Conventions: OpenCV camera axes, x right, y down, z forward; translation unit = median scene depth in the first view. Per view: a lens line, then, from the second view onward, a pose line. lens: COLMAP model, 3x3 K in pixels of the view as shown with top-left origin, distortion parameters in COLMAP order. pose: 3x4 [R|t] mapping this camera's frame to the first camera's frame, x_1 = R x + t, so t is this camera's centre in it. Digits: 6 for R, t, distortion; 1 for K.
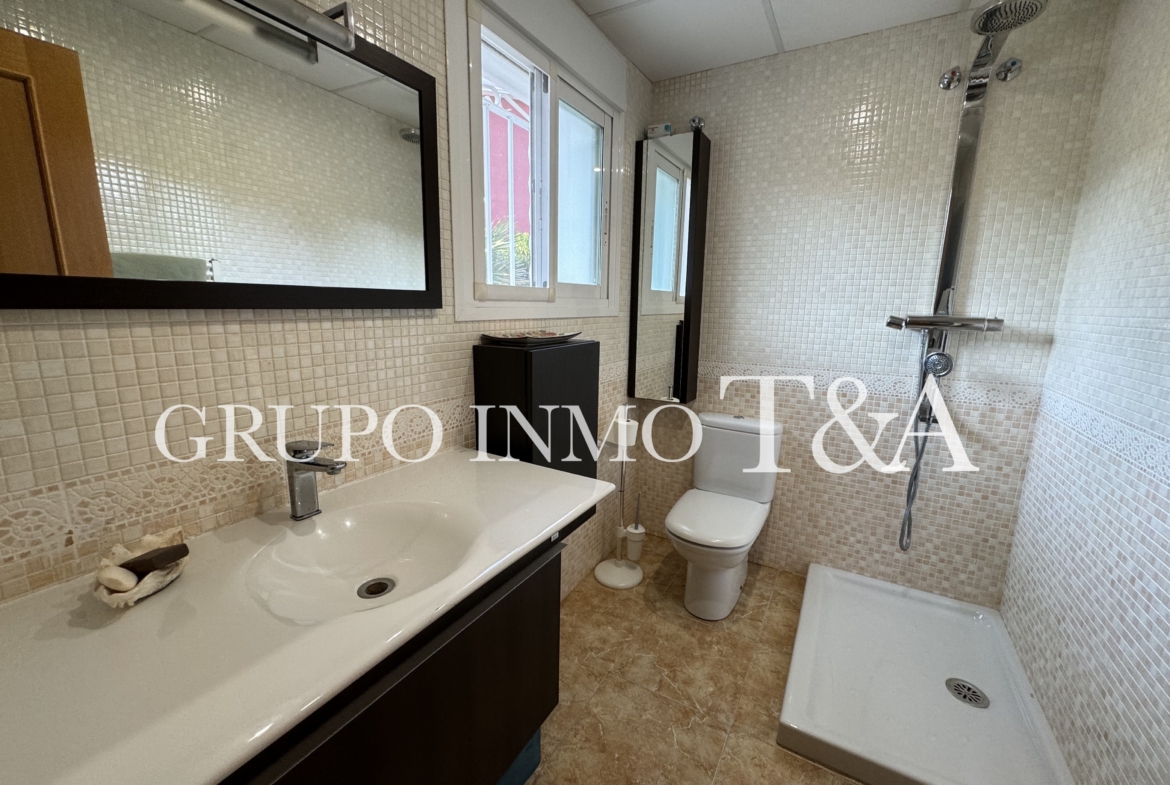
lens RADIAL K [[466.1, 0, 586.4], [0, 466.1, 389.2], [0, 0, 1]] dist [-0.004928, 0.000827]
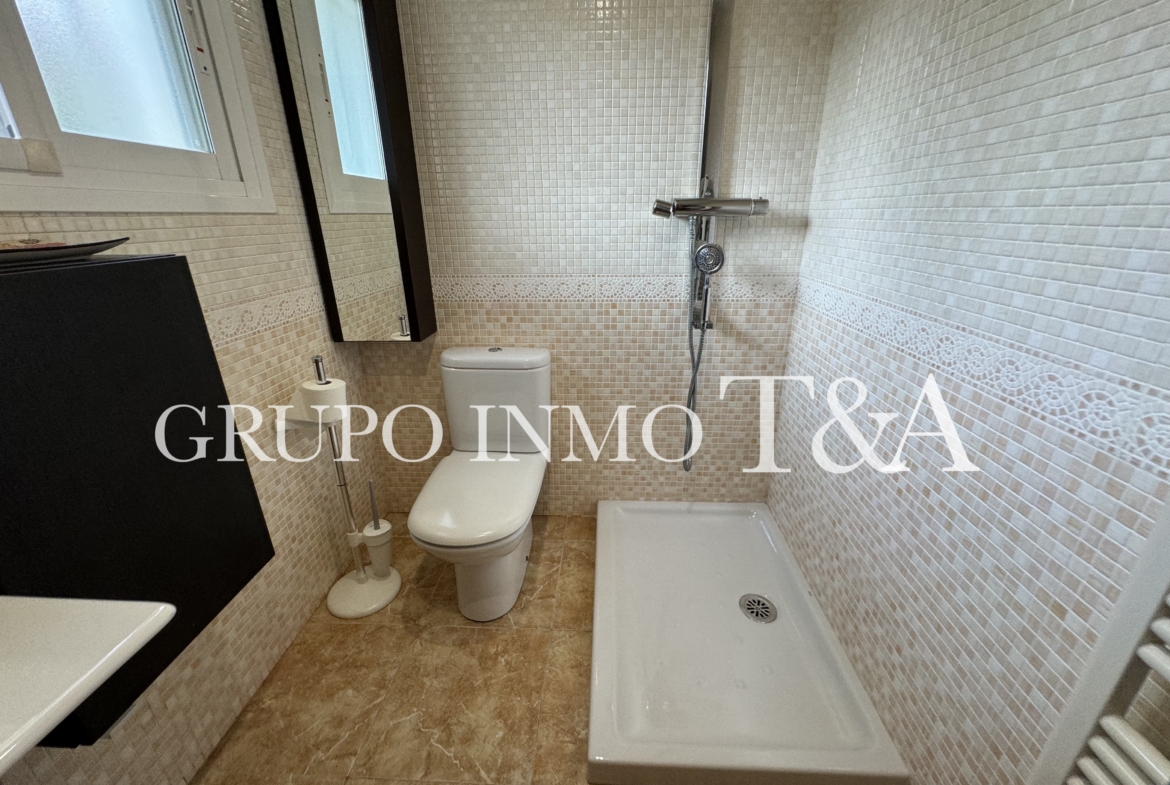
lens RADIAL K [[466.1, 0, 586.4], [0, 466.1, 389.2], [0, 0, 1]] dist [-0.004928, 0.000827]
pose [[0.887546, -0.184330, 0.422238, 0.158381], [0.107117, 0.973921, 0.200010, -0.015520], [-0.448094, -0.132289, 0.884144, 0.319587]]
